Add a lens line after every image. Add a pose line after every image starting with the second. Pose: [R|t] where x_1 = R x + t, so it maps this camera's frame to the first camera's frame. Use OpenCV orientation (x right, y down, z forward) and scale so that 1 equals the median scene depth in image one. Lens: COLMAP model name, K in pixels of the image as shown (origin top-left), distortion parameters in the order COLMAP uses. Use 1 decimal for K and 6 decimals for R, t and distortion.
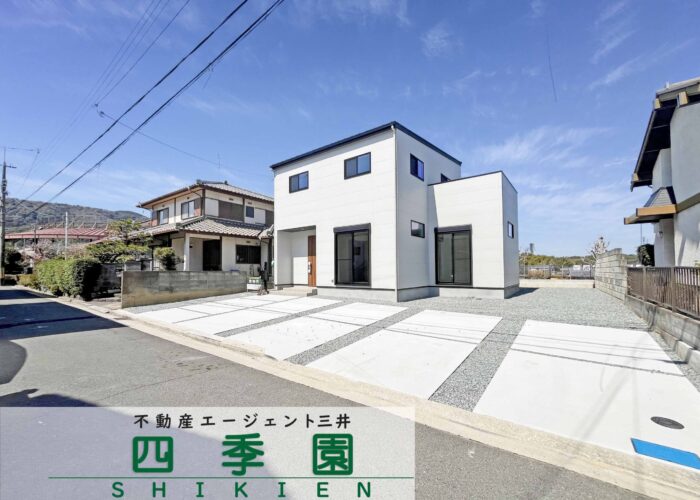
lens RADIAL K [[292.8, 0, 337.4], [0, 292.8, 262.6], [0, 0, 1]] dist [0.000522, -0.000003]
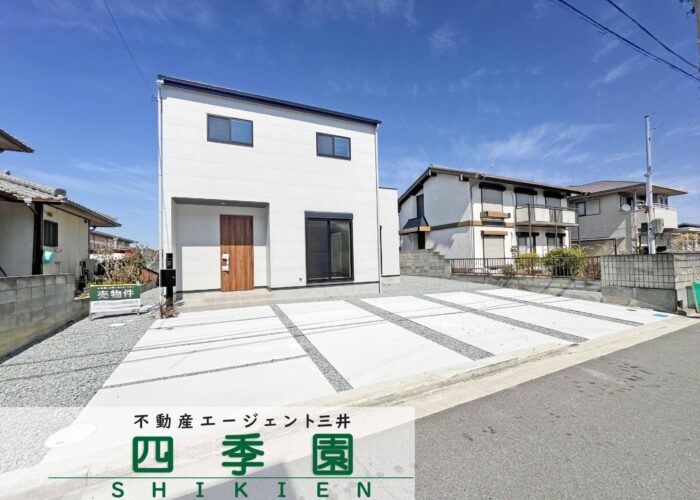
lens RADIAL K [[284.4, 0, 348.2], [0, 284.4, 252.7], [0, 0, 1]] dist [-0.001929, -0.000155]
pose [[0.442622, 0.017884, 0.896530, -0.583619], [0.000495, 0.999796, -0.020189, 0.007765], [-0.896708, 0.009380, 0.442523, 0.501237]]
